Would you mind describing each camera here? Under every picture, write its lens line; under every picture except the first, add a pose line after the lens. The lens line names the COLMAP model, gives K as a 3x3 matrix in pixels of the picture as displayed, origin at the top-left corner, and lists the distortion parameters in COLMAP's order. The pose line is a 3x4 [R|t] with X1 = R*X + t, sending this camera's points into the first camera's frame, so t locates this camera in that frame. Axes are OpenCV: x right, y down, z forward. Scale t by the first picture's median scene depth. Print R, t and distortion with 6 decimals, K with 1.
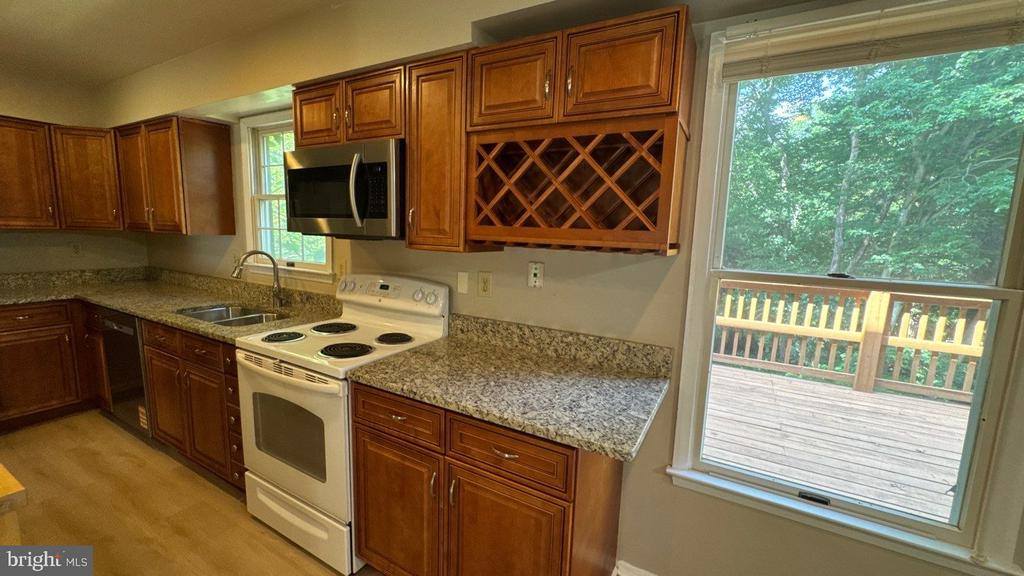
lens RADIAL K [[414.4, 0, 512.0], [0, 414.4, 288.0], [0, 0, 1]] dist [-0.000786, 0.000231]
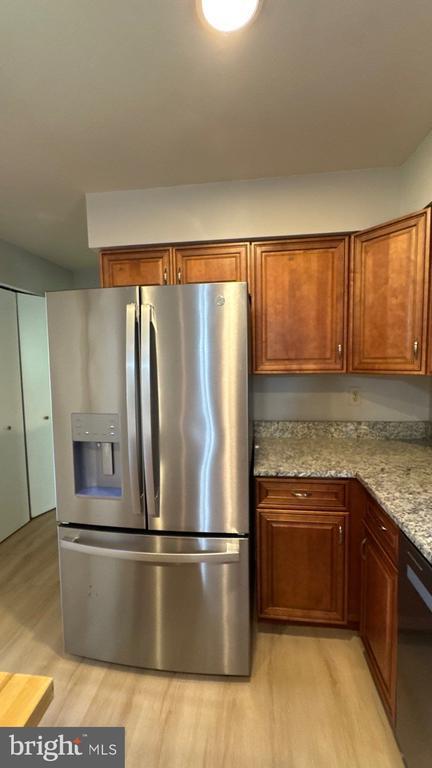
lens RADIAL K [[310.8, 0, 216.0], [0, 310.8, 384.0], [0, 0, 1]] dist [-0.000786, 0.000231]
pose [[0.386066, 0.031249, -0.921942, -0.666504], [-0.096635, 0.995297, -0.006731, -0.096329], [0.917396, 0.091691, 0.387270, 0.570154]]
